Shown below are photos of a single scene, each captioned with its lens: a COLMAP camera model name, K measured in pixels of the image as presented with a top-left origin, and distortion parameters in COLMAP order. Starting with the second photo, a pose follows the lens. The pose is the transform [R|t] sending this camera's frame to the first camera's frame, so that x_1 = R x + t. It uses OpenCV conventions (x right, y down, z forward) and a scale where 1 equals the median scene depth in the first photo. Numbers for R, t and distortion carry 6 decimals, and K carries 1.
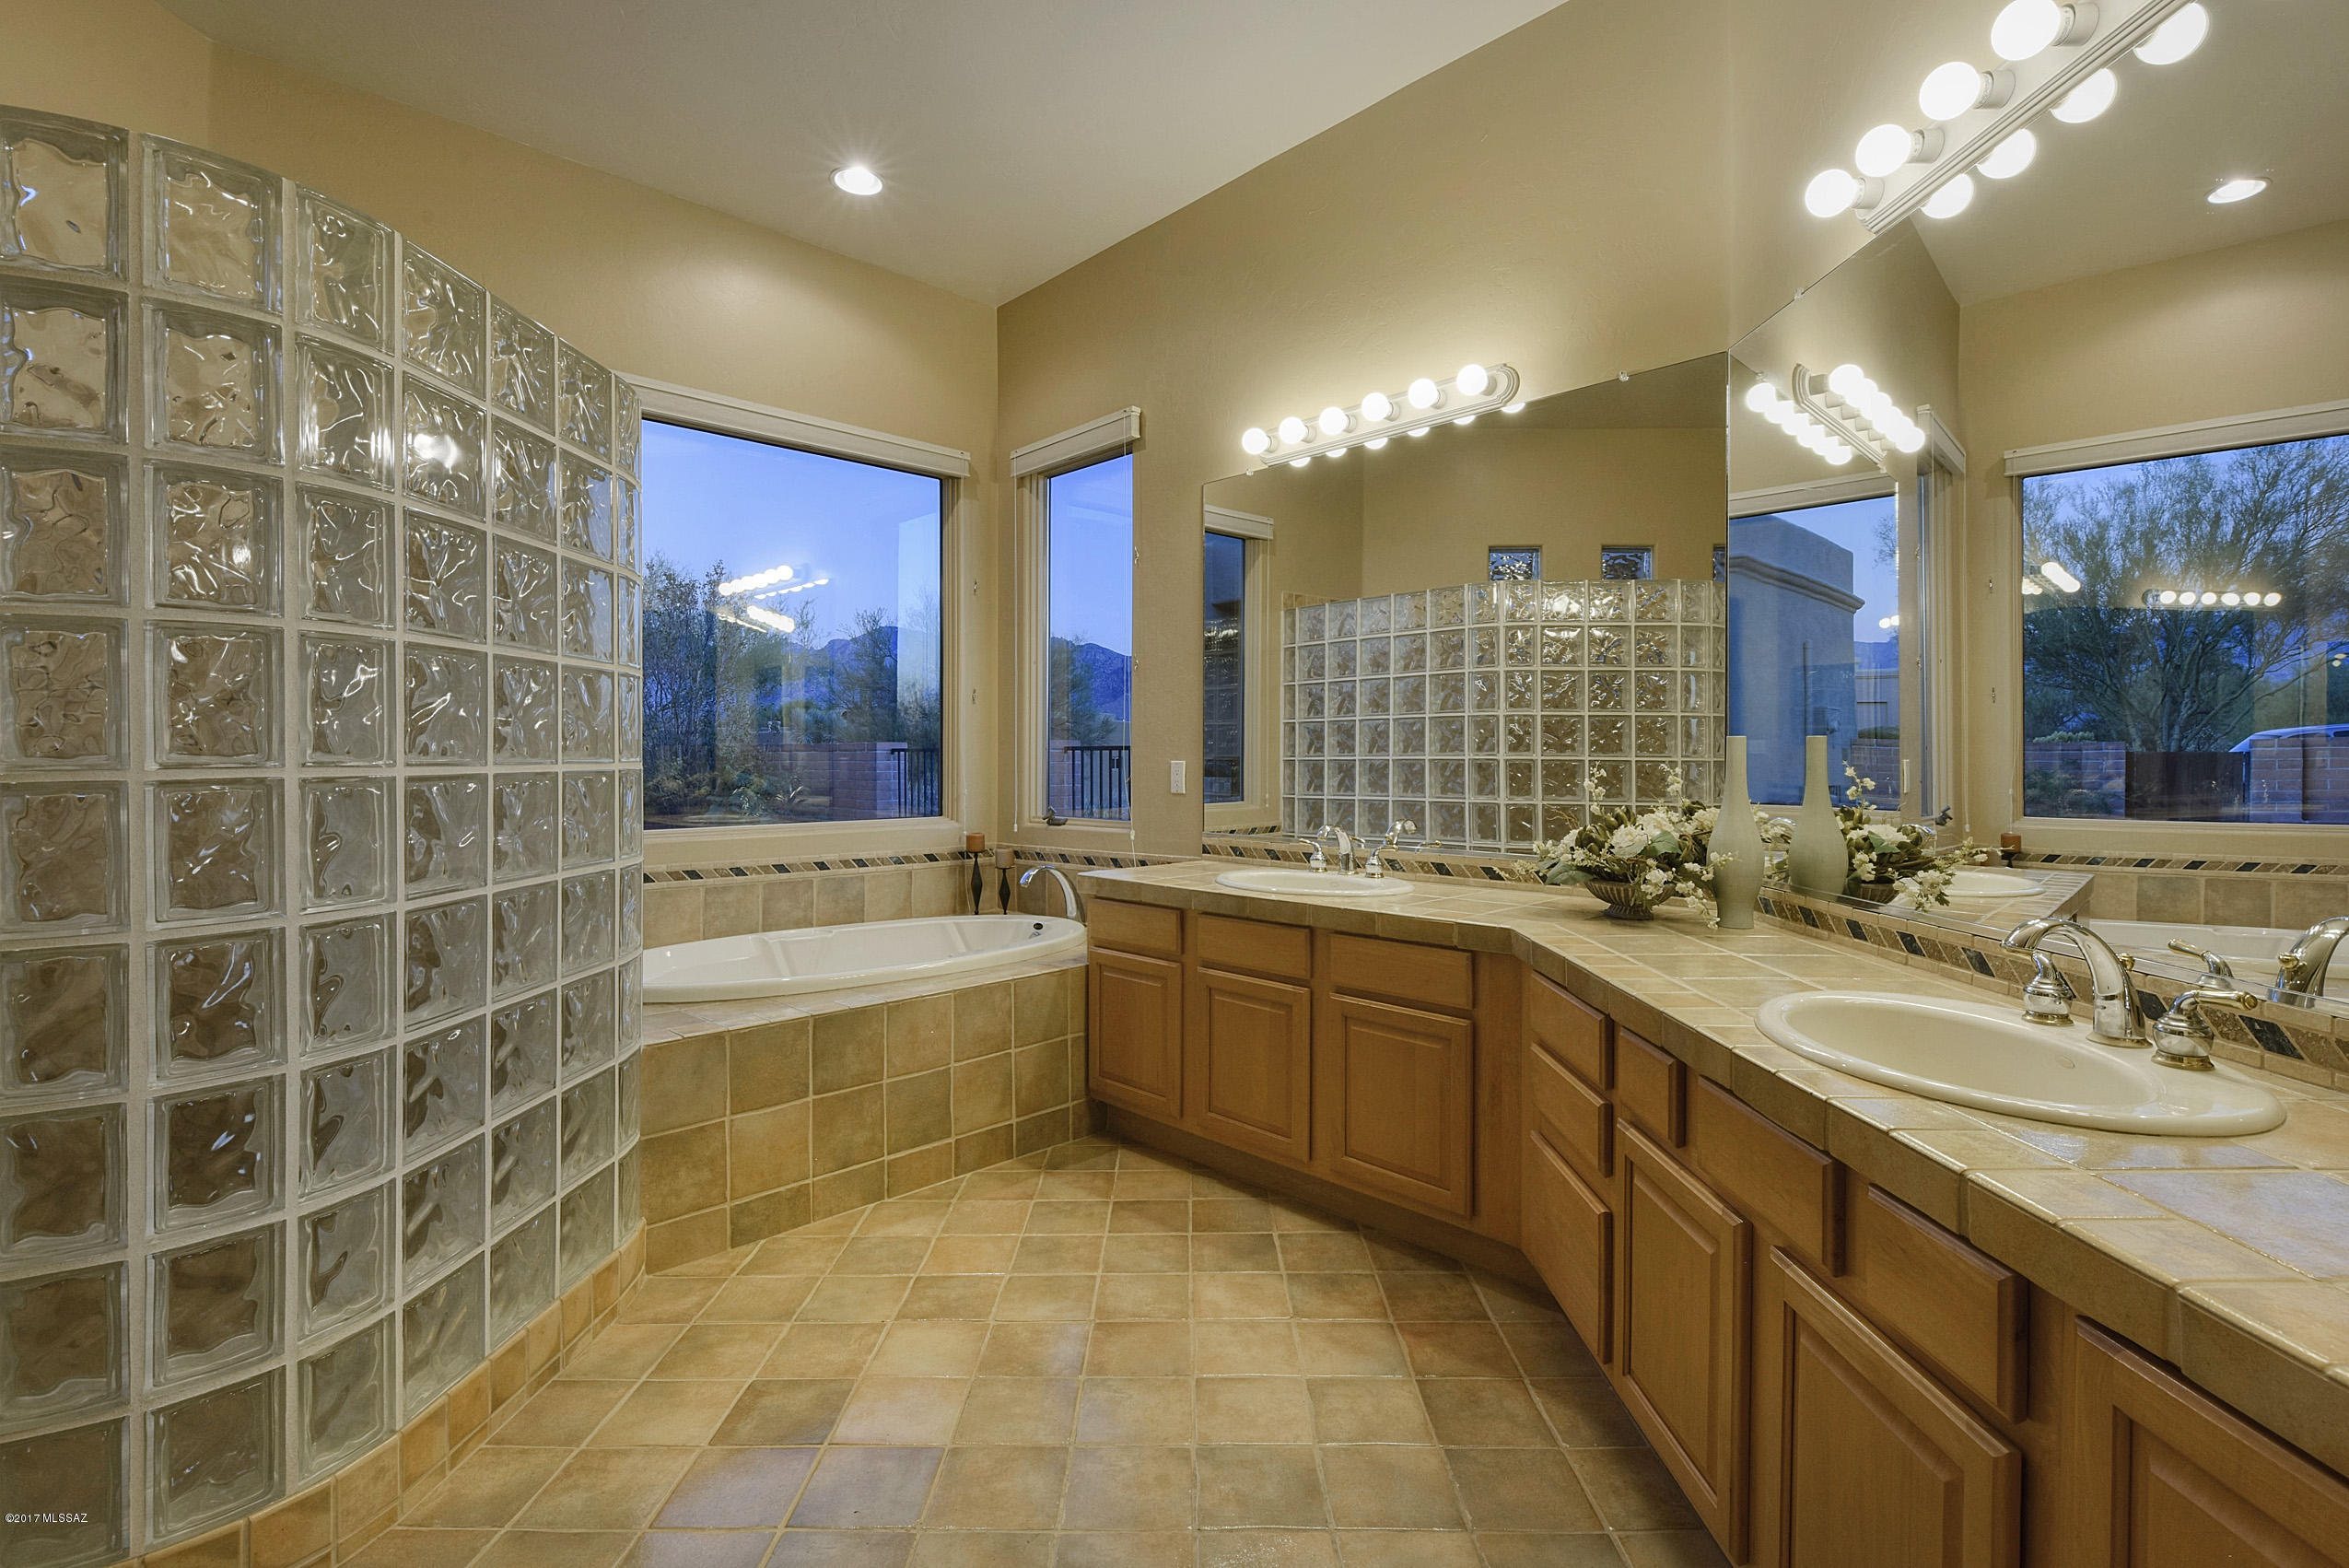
lens RADIAL K [[1068.2, 0, 1197.8], [0, 1068.2, 772.3], [0, 0, 1]] dist [0.002976, -0.010004]
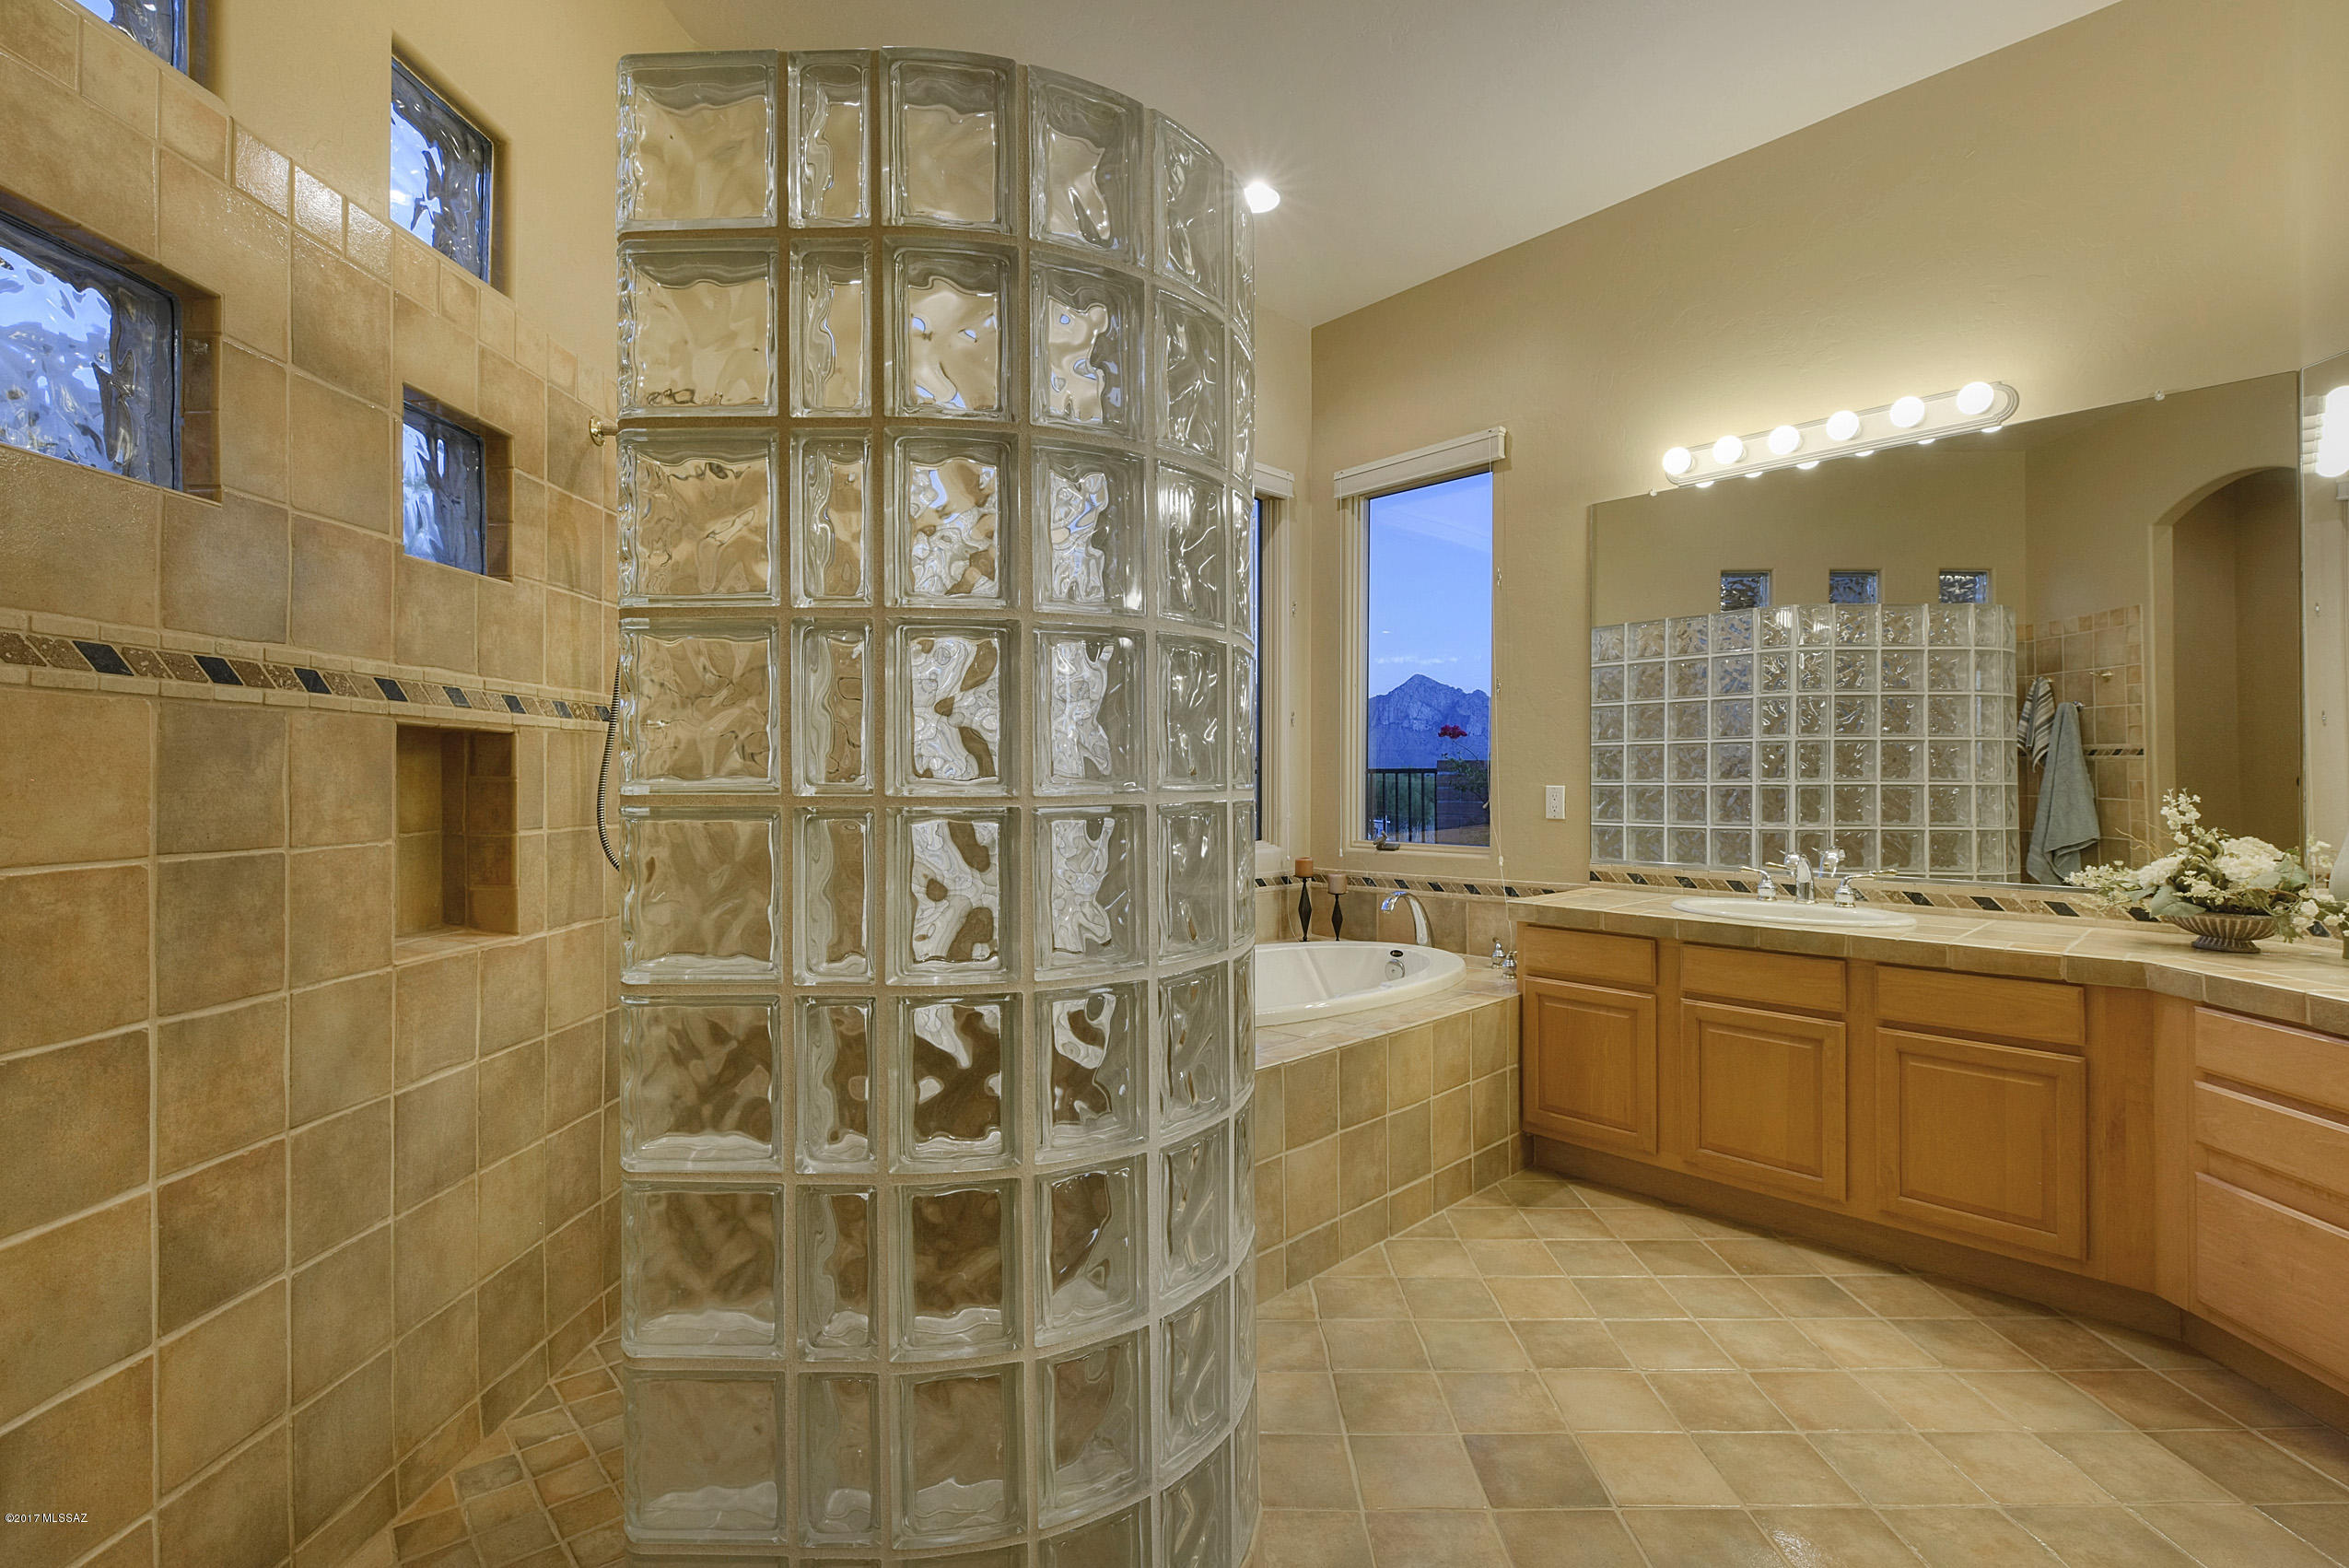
lens RADIAL K [[1068.2, 0, 1101.7], [0, 1068.2, 773.7], [0, 0, 1]] dist [0.002976, -0.010004]
pose [[0.999968, 0.006082, -0.005261, -0.509593], [-0.006179, 0.999807, -0.018658, -0.000836], [0.005146, 0.018689, 0.999812, 0.022411]]
